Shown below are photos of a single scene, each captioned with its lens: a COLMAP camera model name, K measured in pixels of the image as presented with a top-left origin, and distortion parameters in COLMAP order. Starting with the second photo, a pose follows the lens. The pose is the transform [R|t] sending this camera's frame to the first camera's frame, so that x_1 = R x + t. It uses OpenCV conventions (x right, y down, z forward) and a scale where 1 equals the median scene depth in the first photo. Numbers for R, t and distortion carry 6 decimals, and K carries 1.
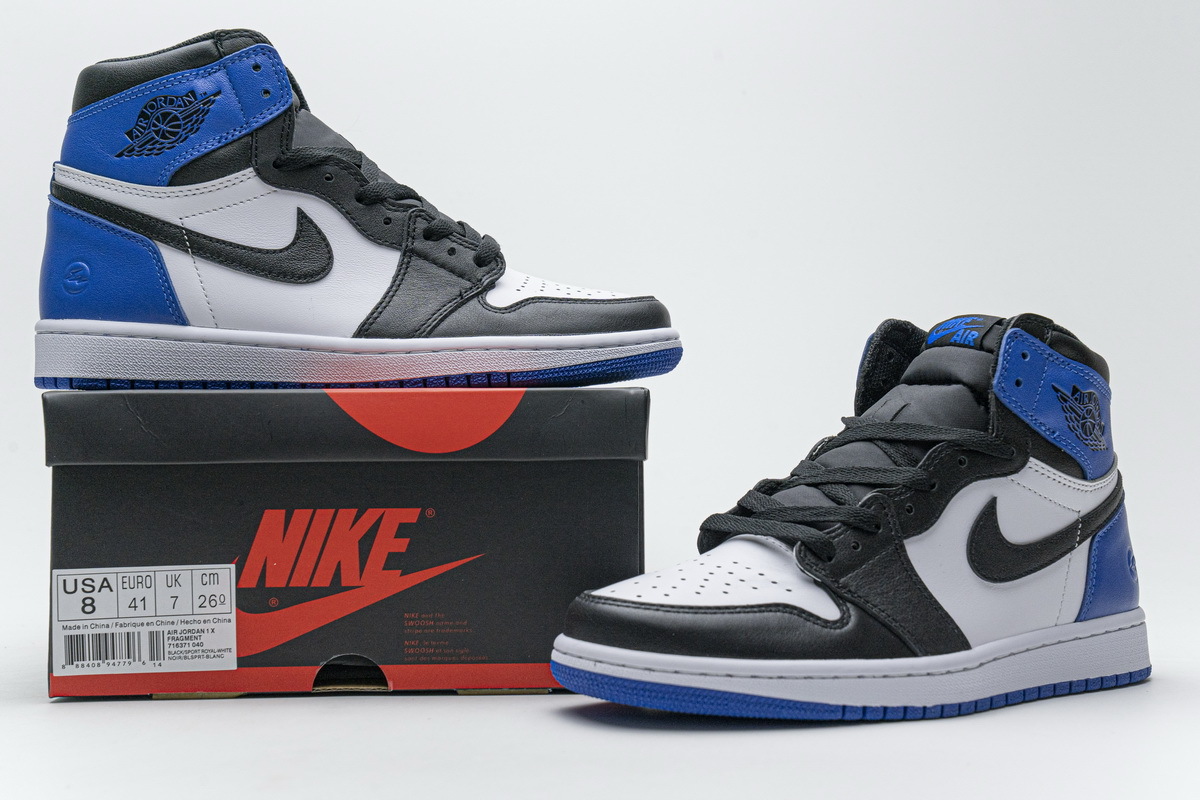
lens RADIAL K [[1854.2, 0, 608.9], [0, 1854.2, 390.2], [0, 0, 1]] dist [0.169621, 0.000000]
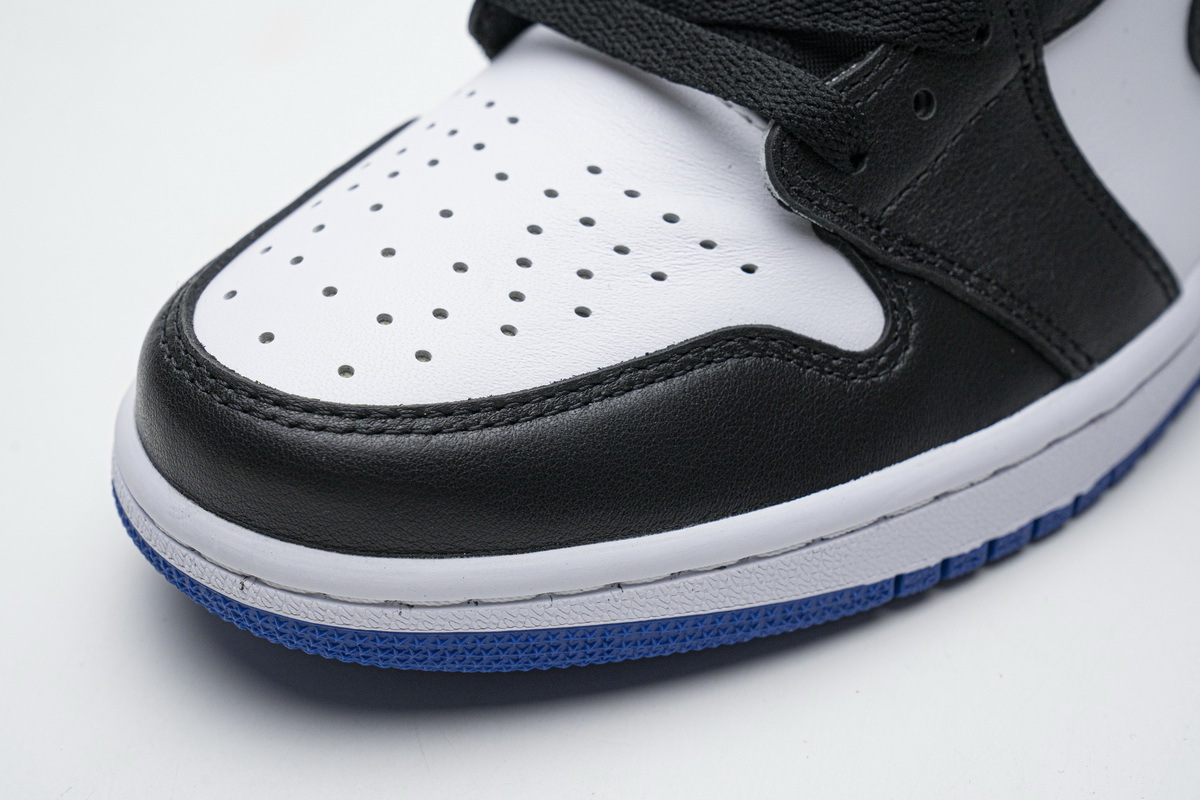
lens RADIAL K [[2322.1, 0, 601.7], [0, 2322.1, 399.2], [0, 0, 1]] dist [0.203207, 0.000000]
pose [[0.984700, -0.109597, 0.135479, 0.003230], [0.003556, 0.789939, 0.613175, -0.144640], [-0.174222, -0.603312, 0.778242, 0.601602]]
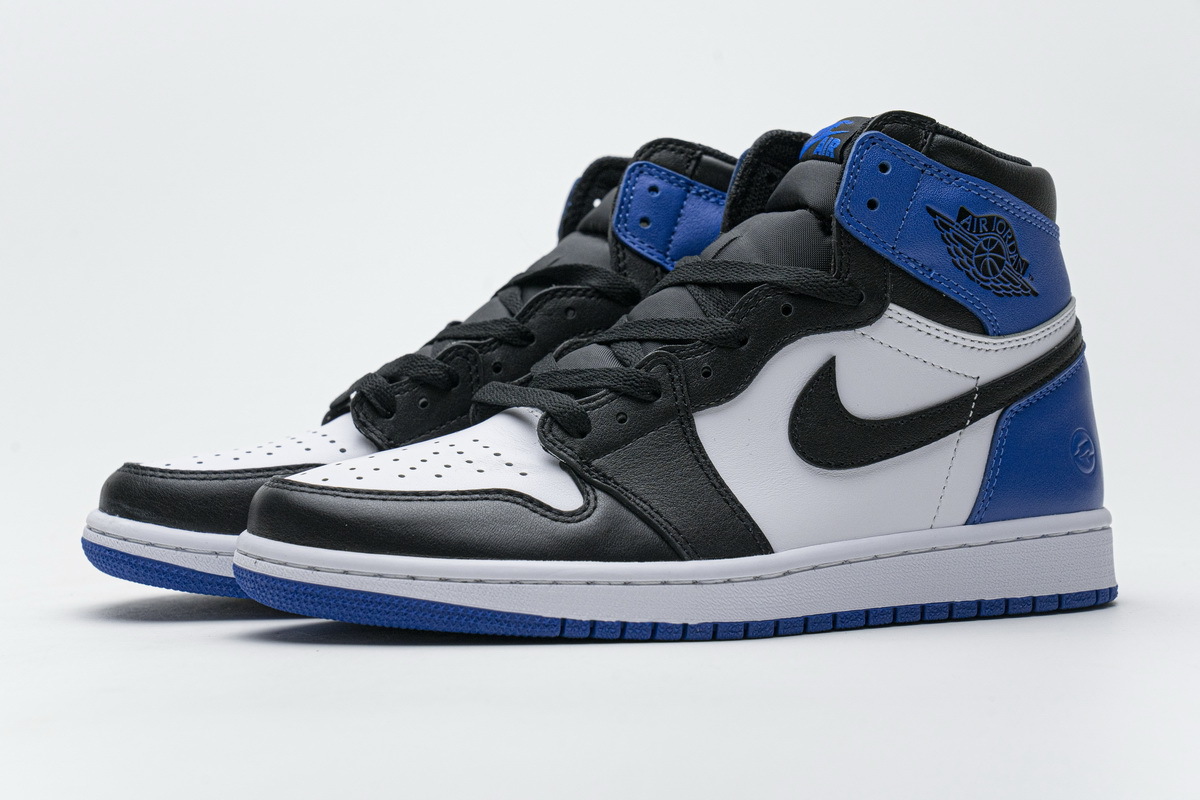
lens RADIAL K [[2322.1, 0, 592.5], [0, 2322.1, 400.3], [0, 0, 1]] dist [0.203207, 0.000000]
pose [[0.970236, -0.000401, -0.242159, 0.340593], [0.010108, 0.999194, 0.038846, 0.037574], [0.241949, -0.040137, 0.969459, 0.066243]]
